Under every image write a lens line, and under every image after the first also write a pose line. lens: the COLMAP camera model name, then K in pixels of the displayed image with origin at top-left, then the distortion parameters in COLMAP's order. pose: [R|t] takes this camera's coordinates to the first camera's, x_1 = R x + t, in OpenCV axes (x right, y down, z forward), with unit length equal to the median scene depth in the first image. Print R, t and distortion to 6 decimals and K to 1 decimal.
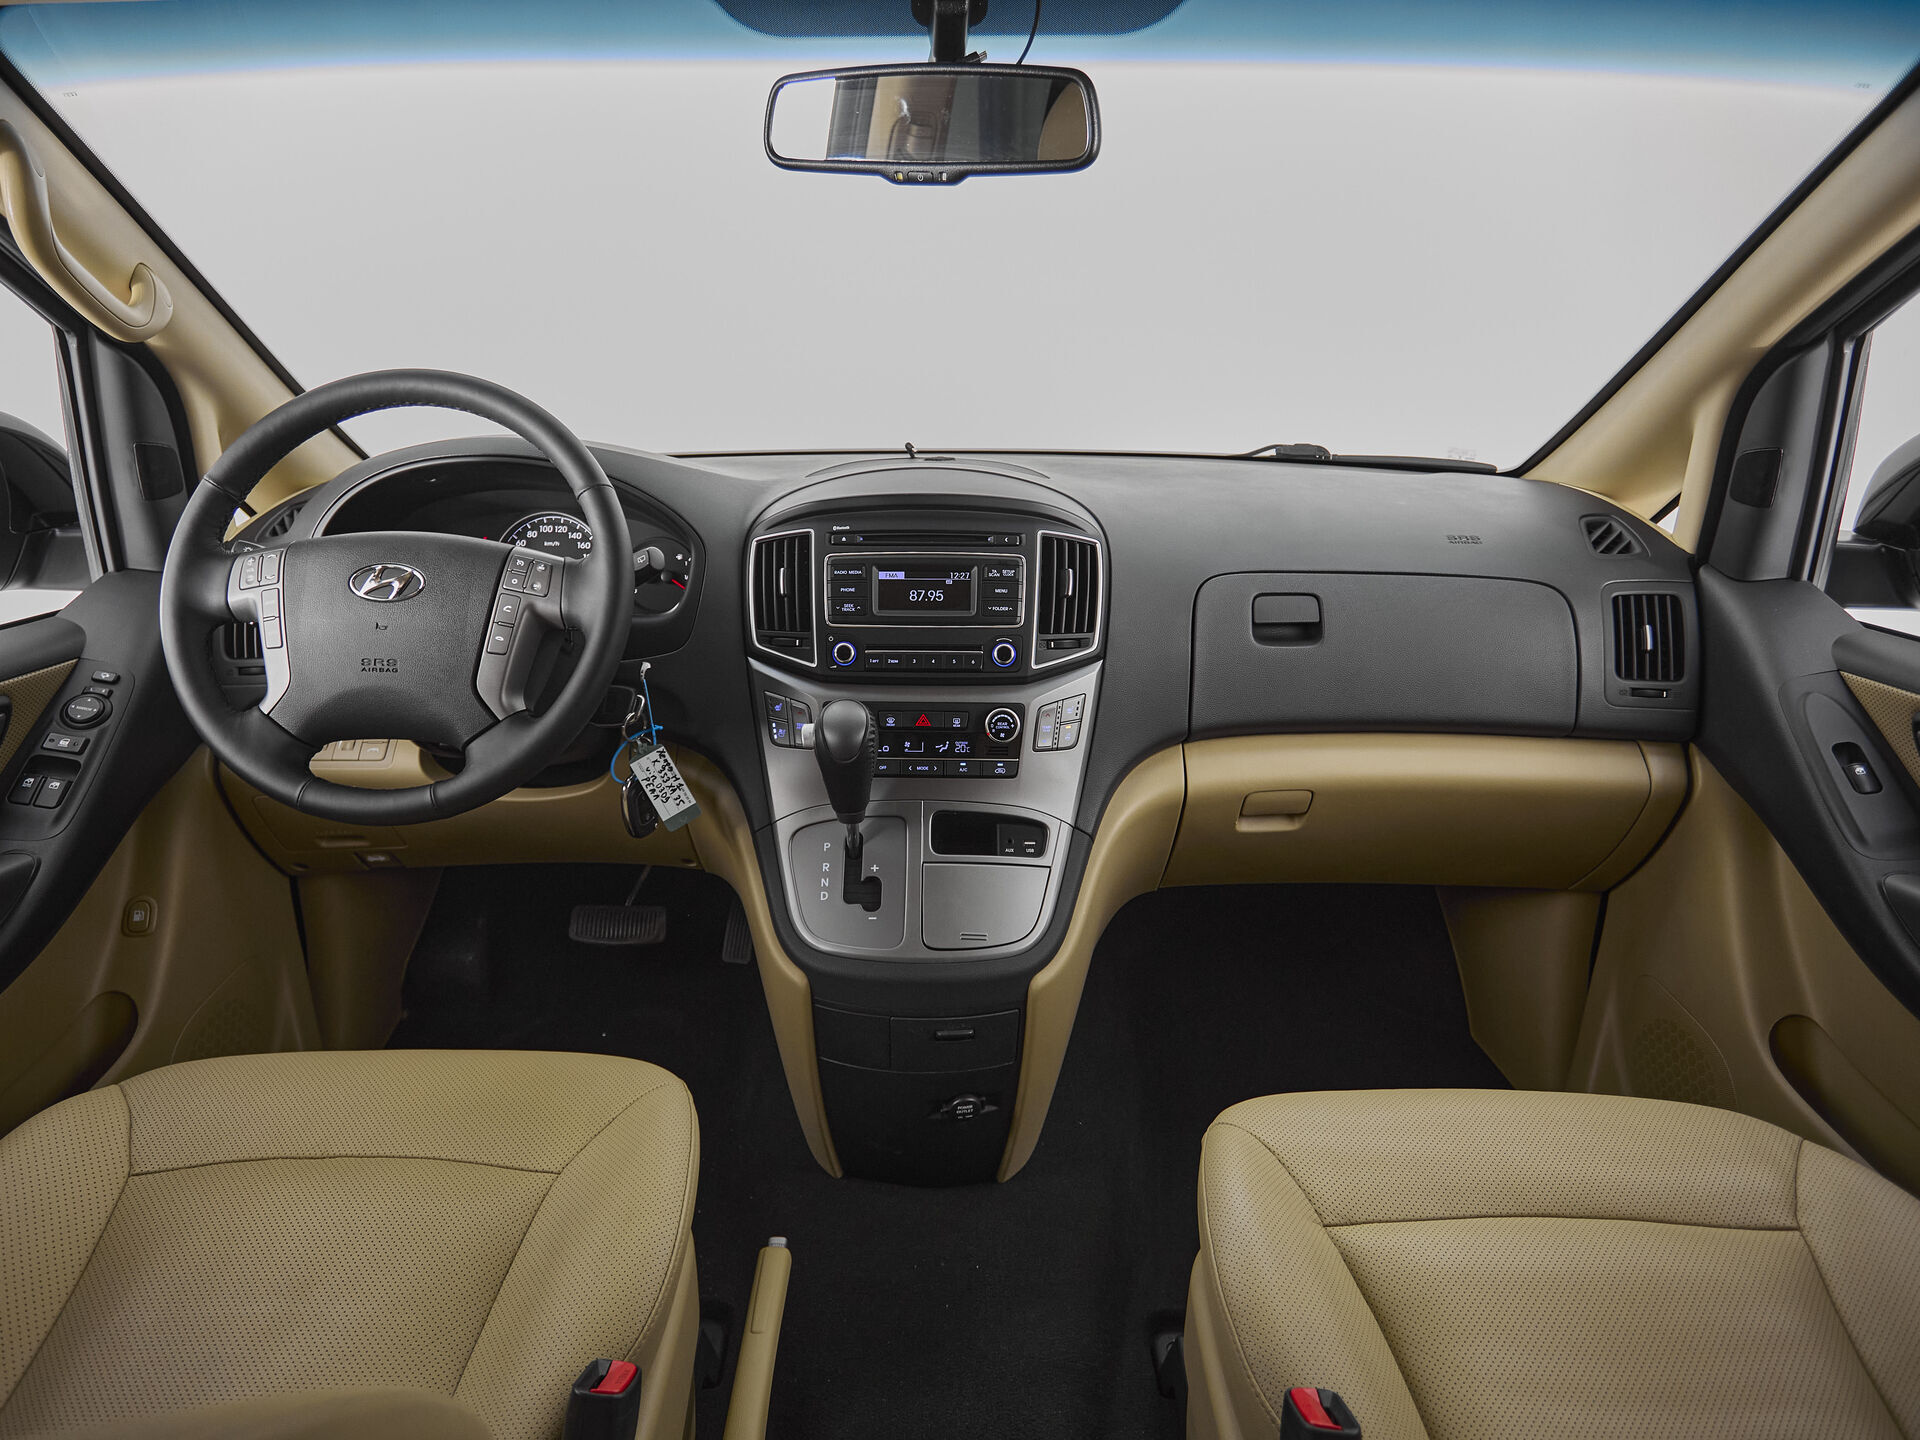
lens RADIAL K [[1170.2, 0, 898.9], [0, 1170.2, 725.7], [0, 0, 1]] dist [-0.001386, -0.000595]
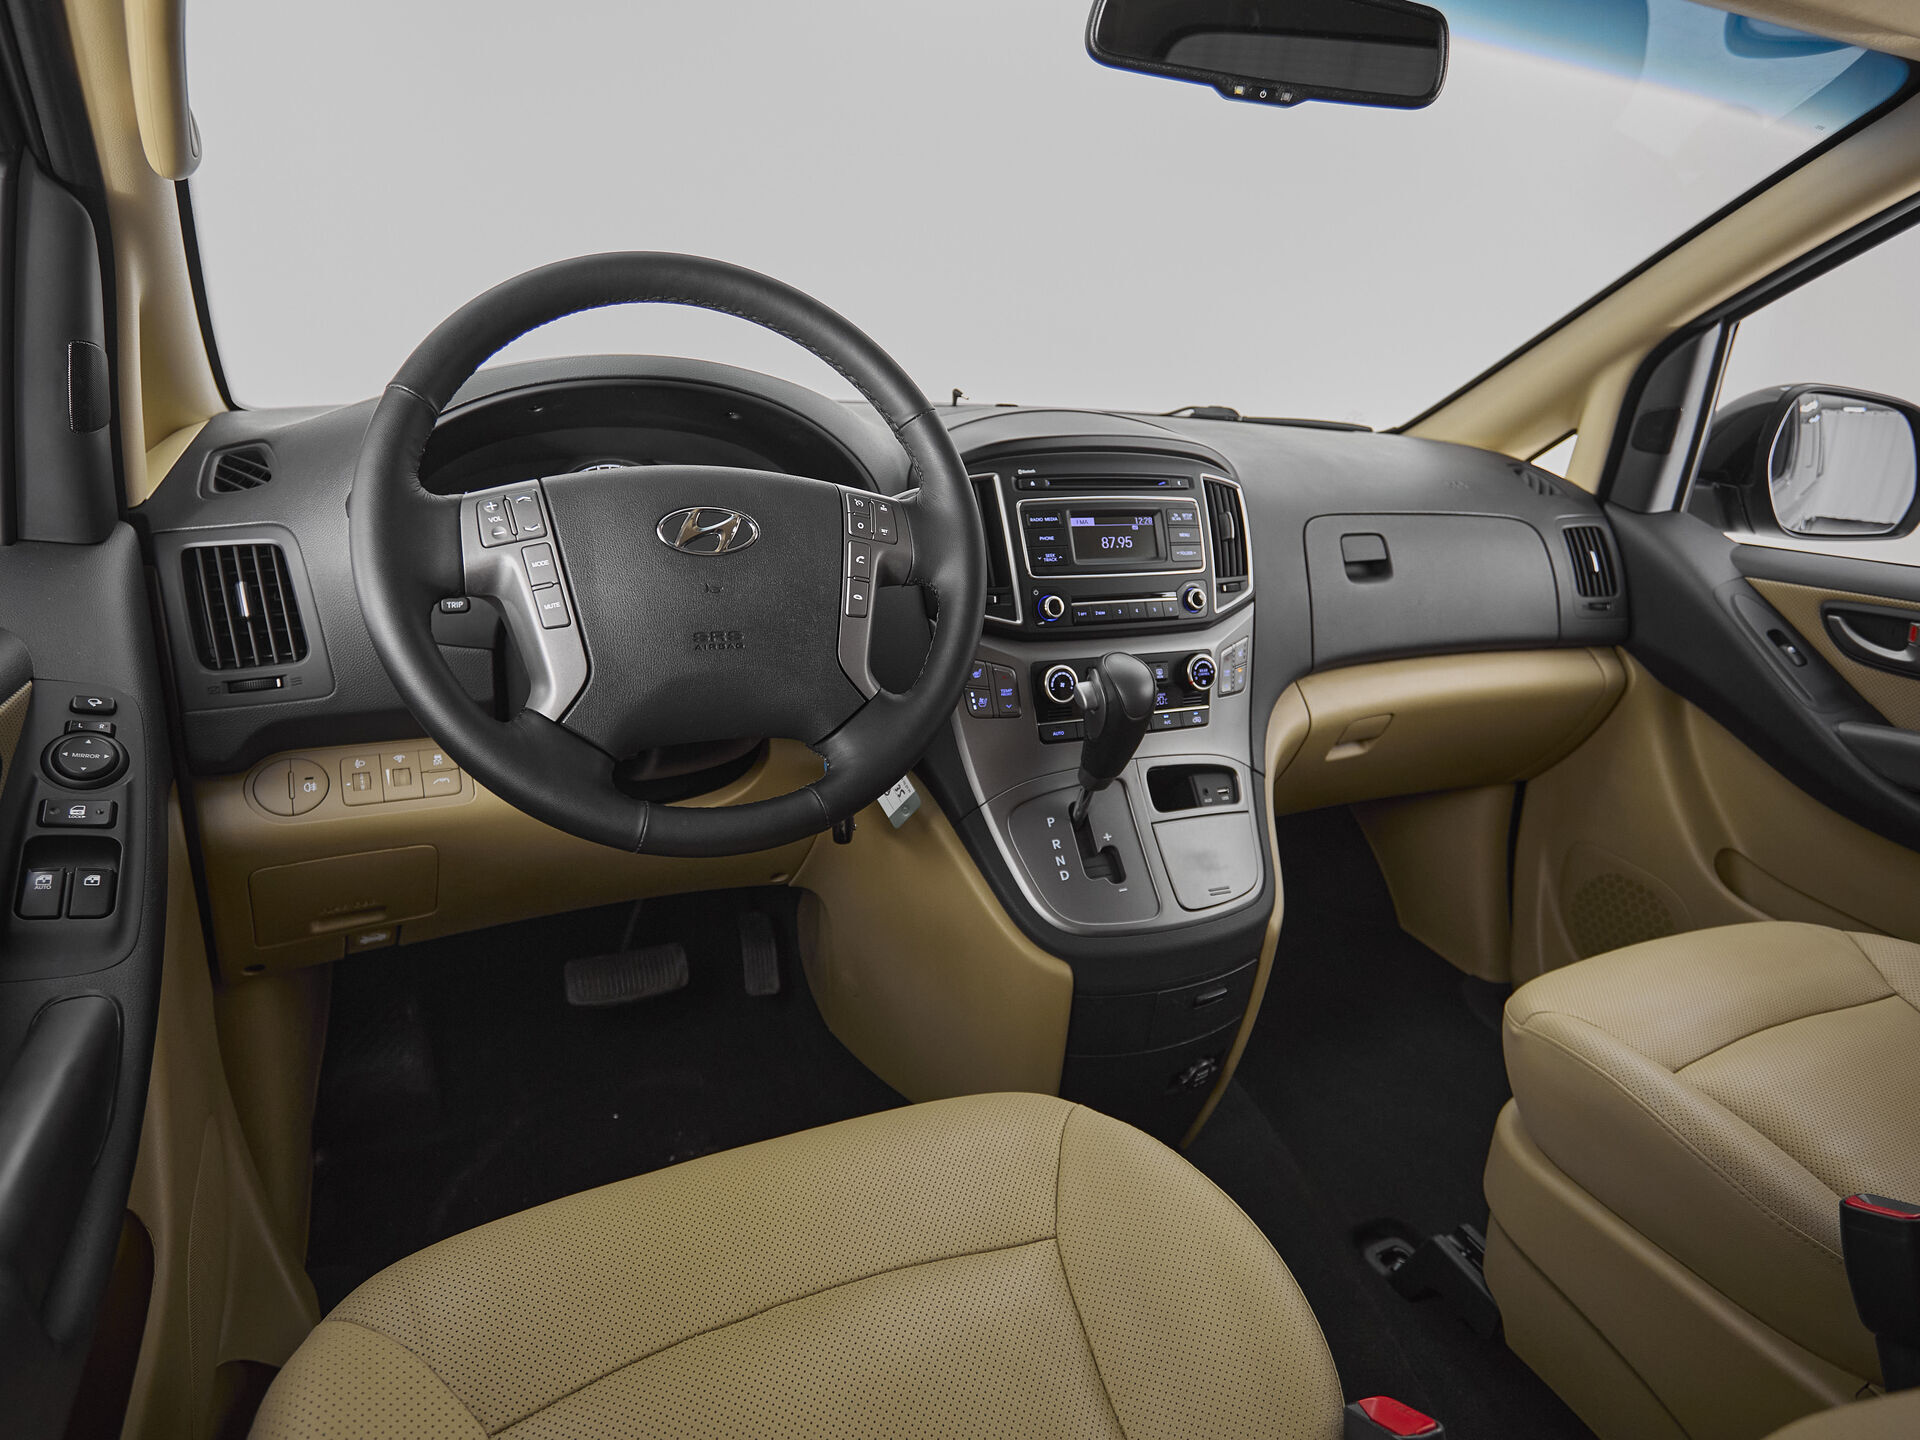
lens RADIAL K [[1199.6, 0, 967.8], [0, 1199.6, 688.8], [0, 0, 1]] dist [-0.002631, -0.000128]
pose [[0.883978, -0.084295, 0.459866, -0.536251], [0.096079, 0.995371, -0.002233, -0.003068], [-0.457549, 0.046157, 0.887986, 0.201215]]
